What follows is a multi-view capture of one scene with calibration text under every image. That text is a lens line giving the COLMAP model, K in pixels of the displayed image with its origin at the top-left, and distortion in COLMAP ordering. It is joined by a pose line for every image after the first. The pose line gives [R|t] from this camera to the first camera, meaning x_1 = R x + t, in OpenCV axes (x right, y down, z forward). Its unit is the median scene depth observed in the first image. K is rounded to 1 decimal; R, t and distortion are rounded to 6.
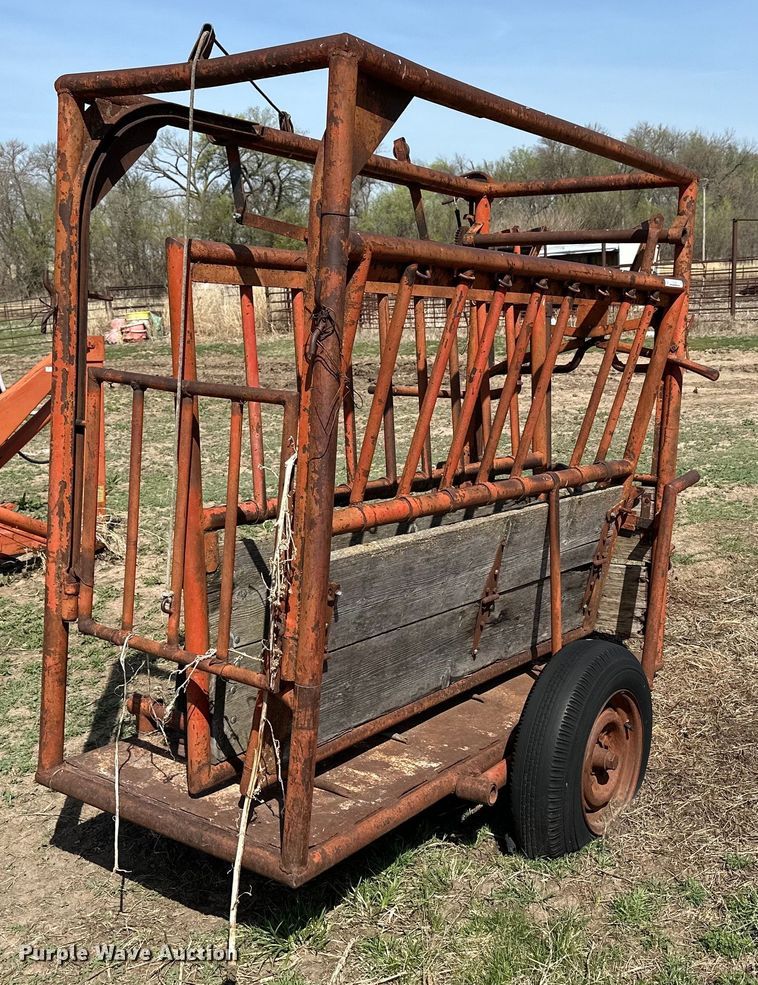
lens RADIAL K [[1096.2, 0, 425.4], [0, 1096.2, 488.1], [0, 0, 1]] dist [0.190803, -0.523651]
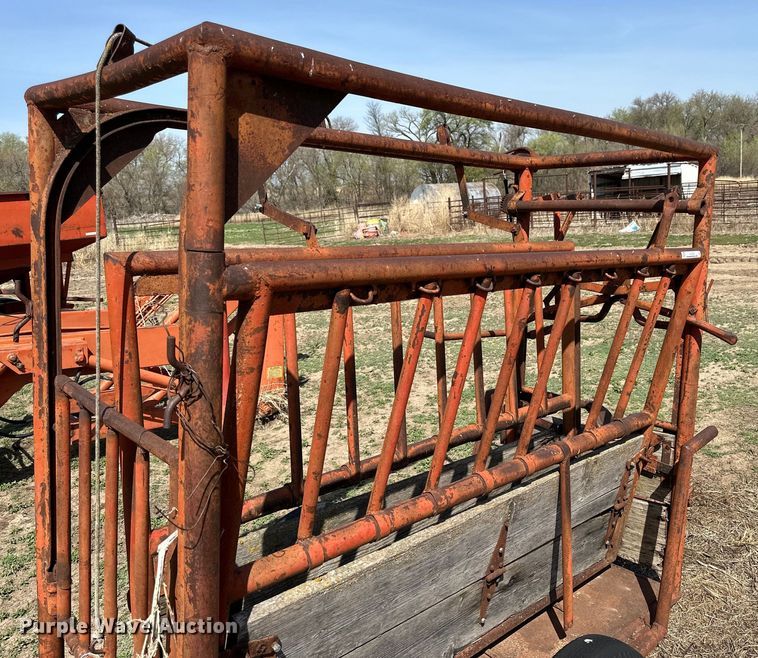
lens RADIAL K [[665.6, 0, 443.3], [0, 665.6, 309.8], [0, 0, 1]] dist [0.111832, -0.199428]
pose [[0.985812, 0.013697, -0.167294, 0.095293], [-0.015748, 0.999816, -0.010939, -0.115311], [0.167114, 0.013418, 0.985846, 0.318773]]
